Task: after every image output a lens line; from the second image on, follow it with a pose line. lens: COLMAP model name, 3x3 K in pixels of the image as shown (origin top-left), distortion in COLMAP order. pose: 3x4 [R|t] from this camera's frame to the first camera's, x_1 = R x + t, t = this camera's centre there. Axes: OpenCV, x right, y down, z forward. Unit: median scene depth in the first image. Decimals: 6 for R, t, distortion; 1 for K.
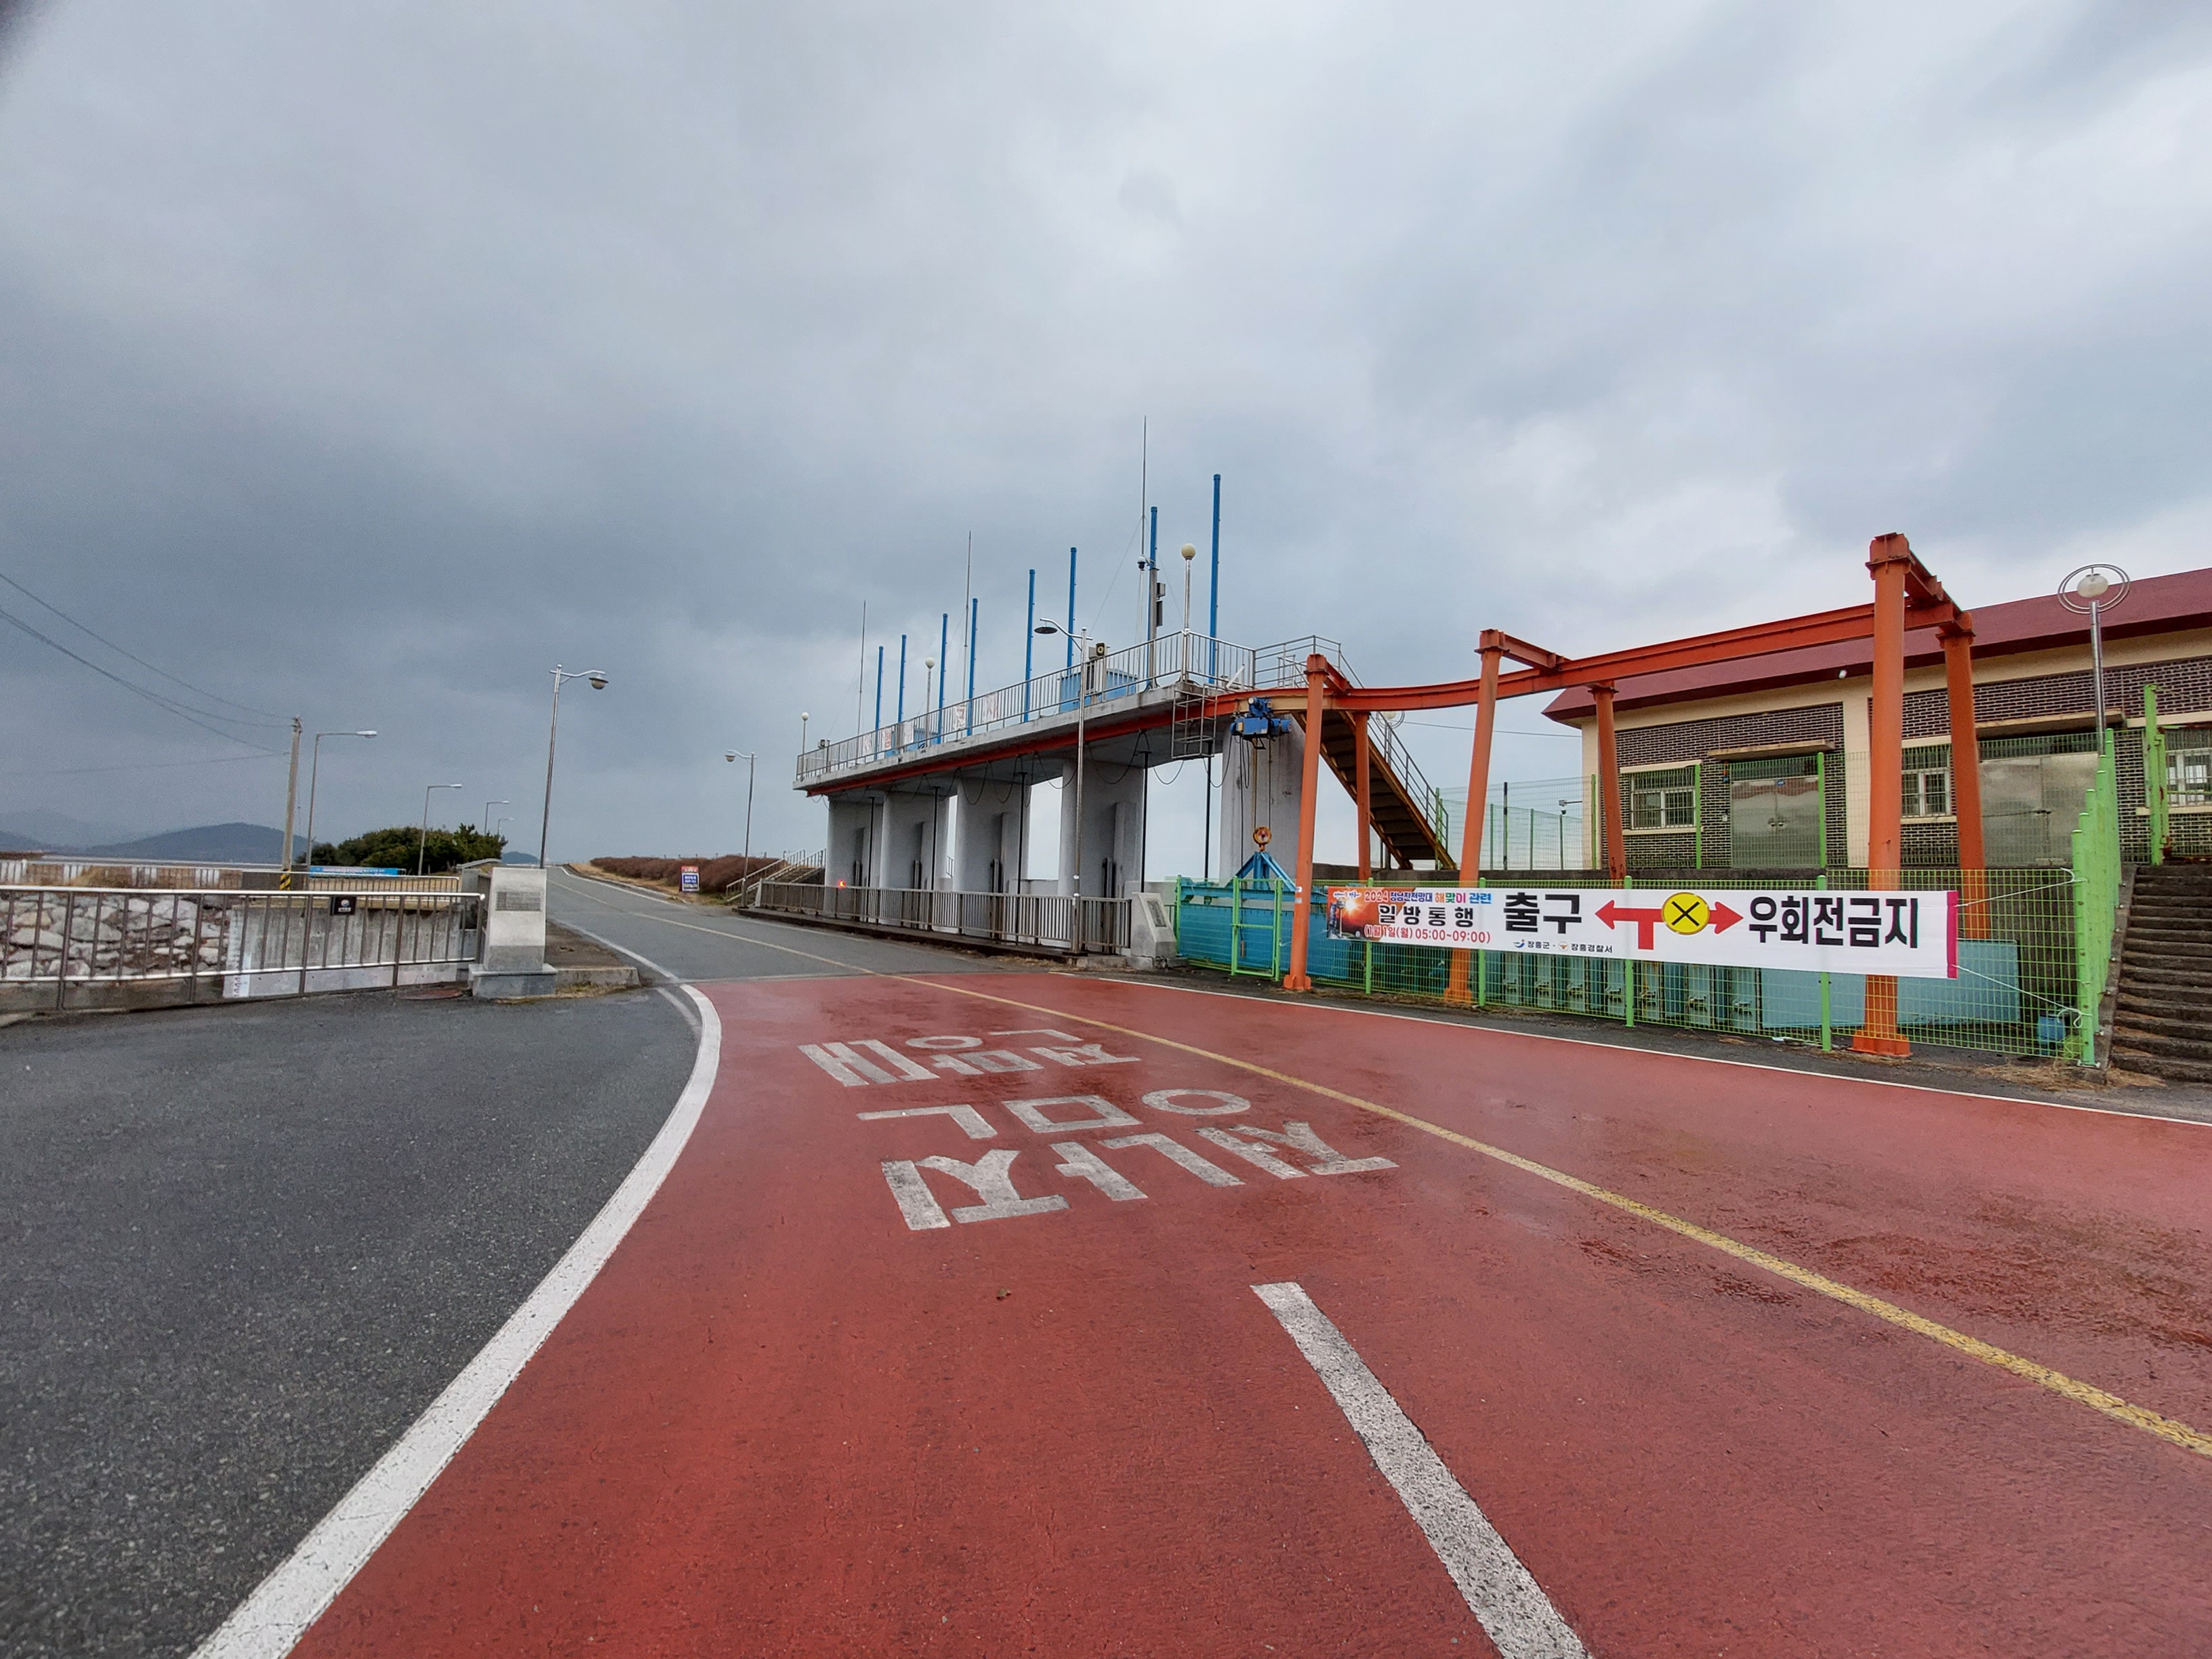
lens RADIAL K [[874.8, 0, 1106.4], [0, 874.8, 830.9], [0, 0, 1]] dist [-0.003313, -0.000580]
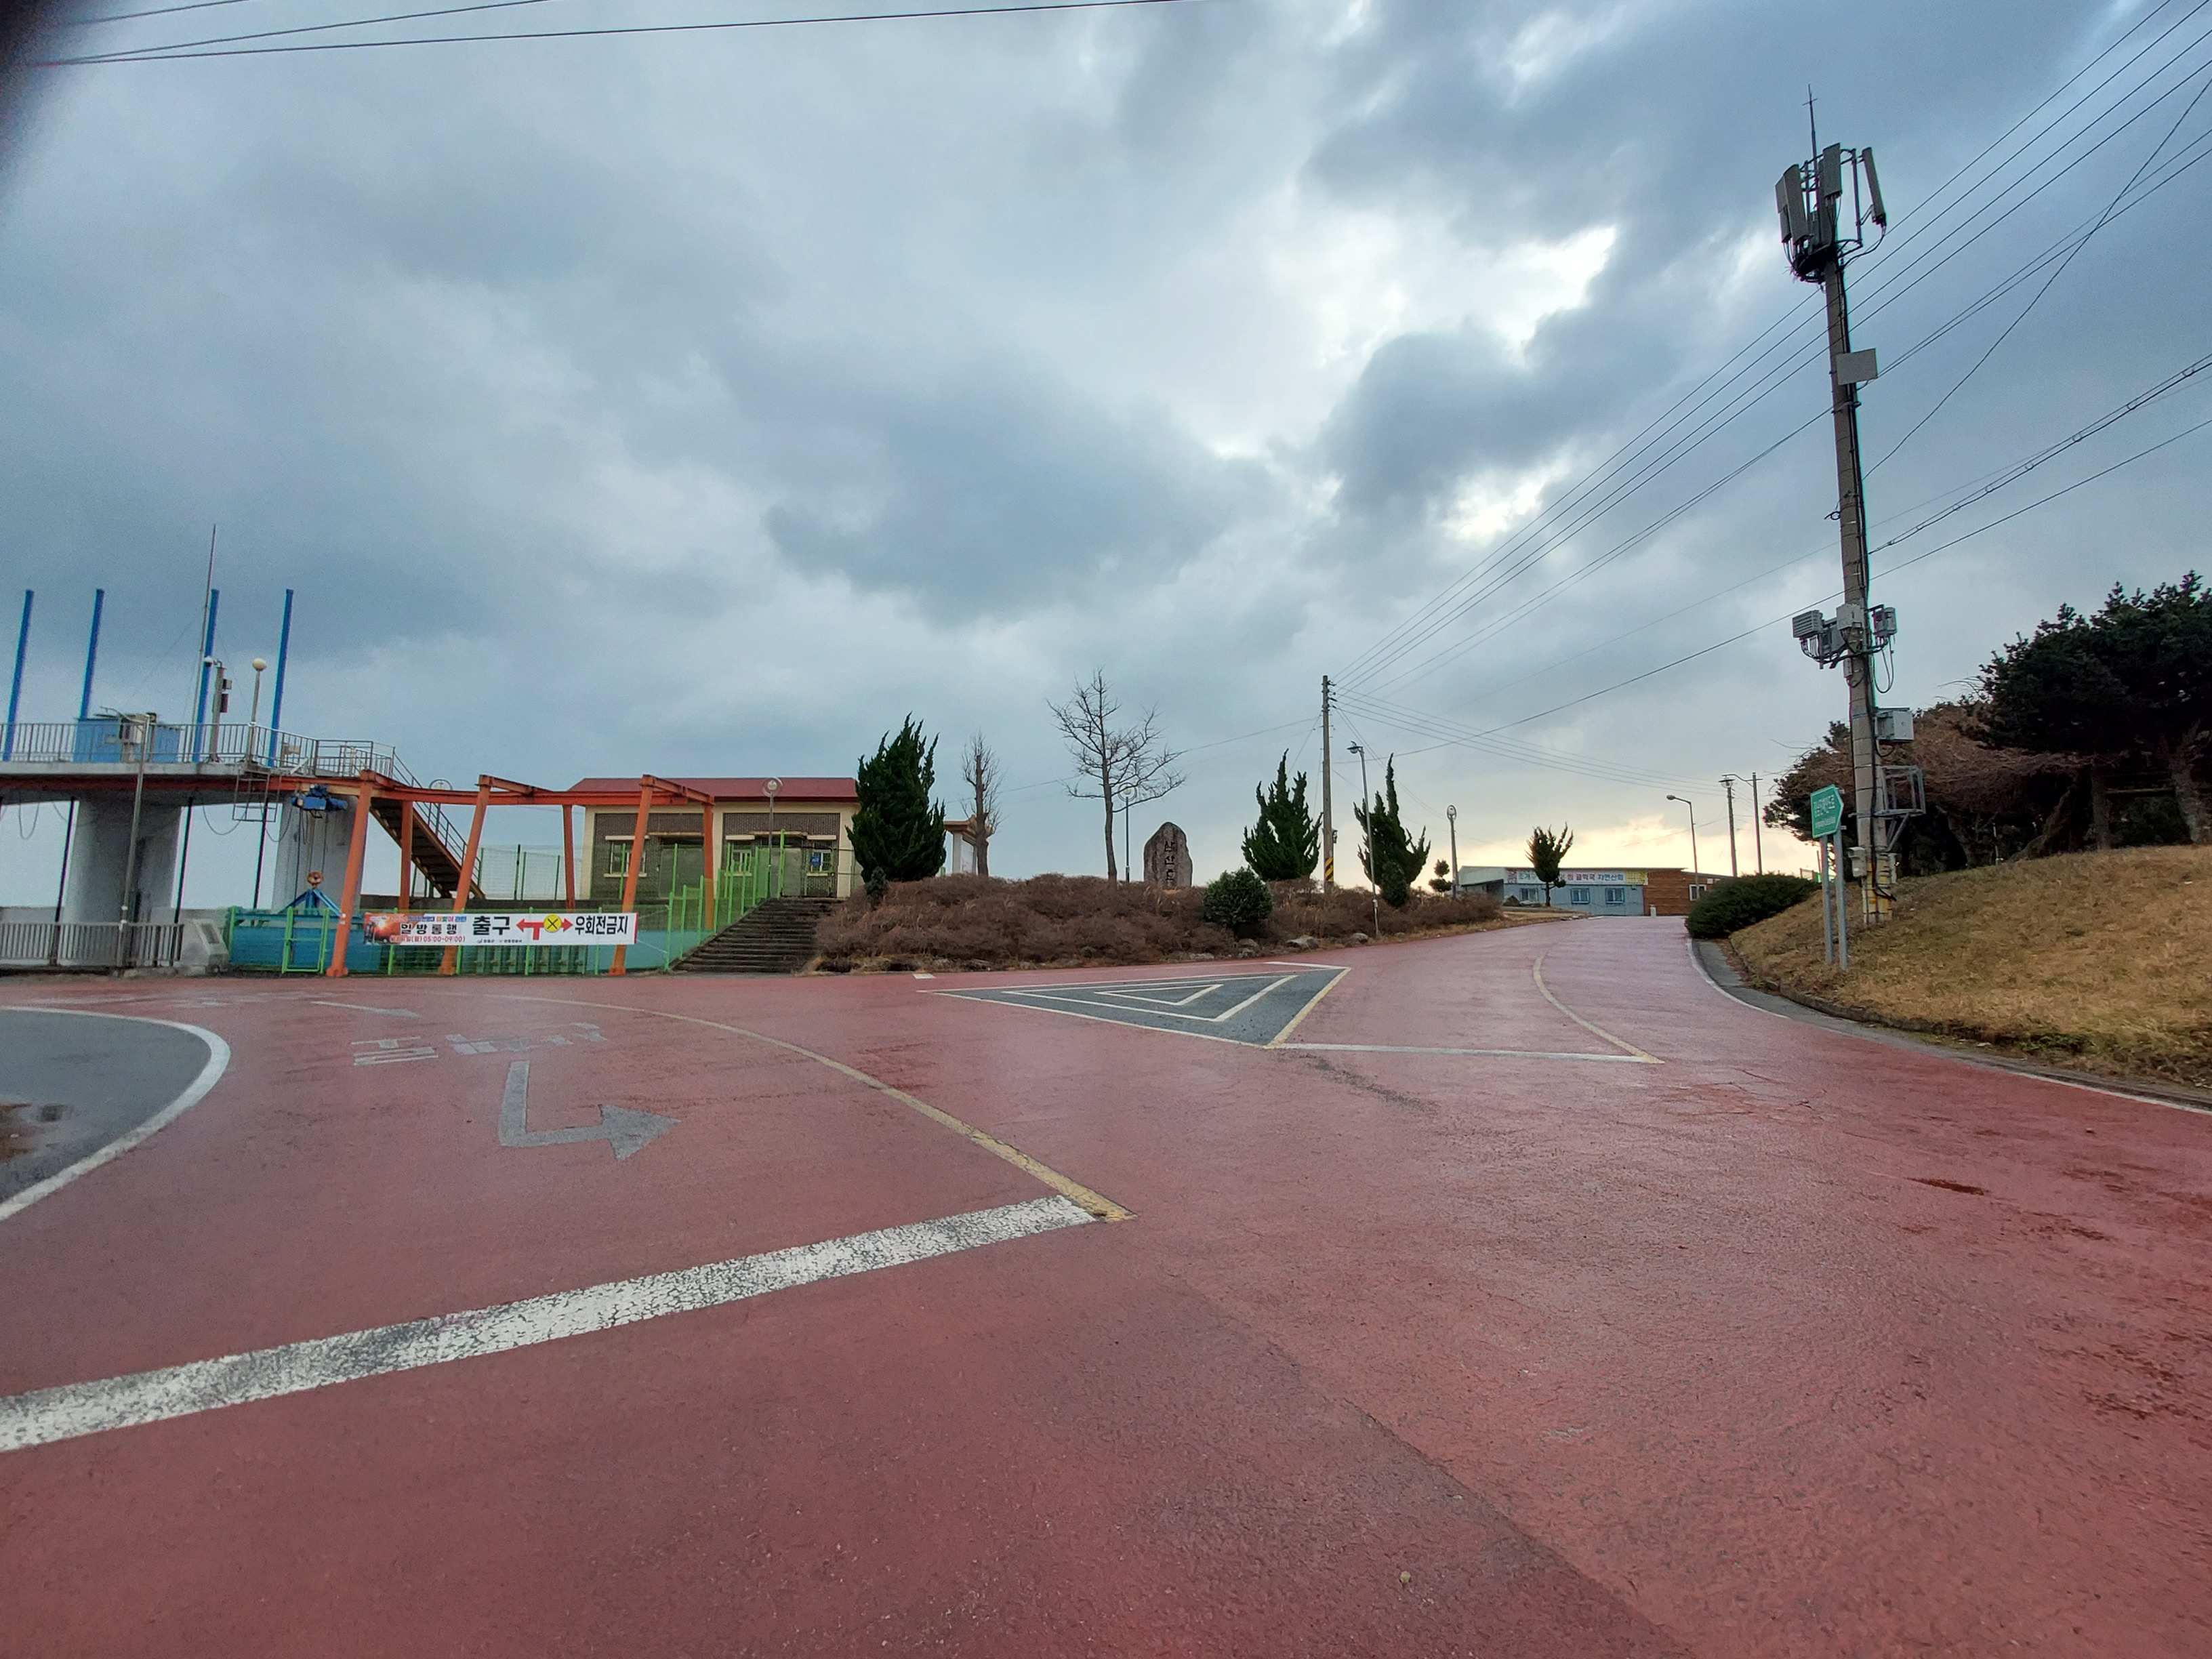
lens RADIAL K [[874.8, 0, 1102.5], [0, 874.8, 829.0], [0, 0, 1]] dist [-0.003313, -0.000580]
pose [[0.605444, 0.058317, 0.793748, -0.200636], [-0.044125, 0.998238, -0.039684, -0.082503], [-0.794664, -0.010998, 0.606950, -0.999827]]
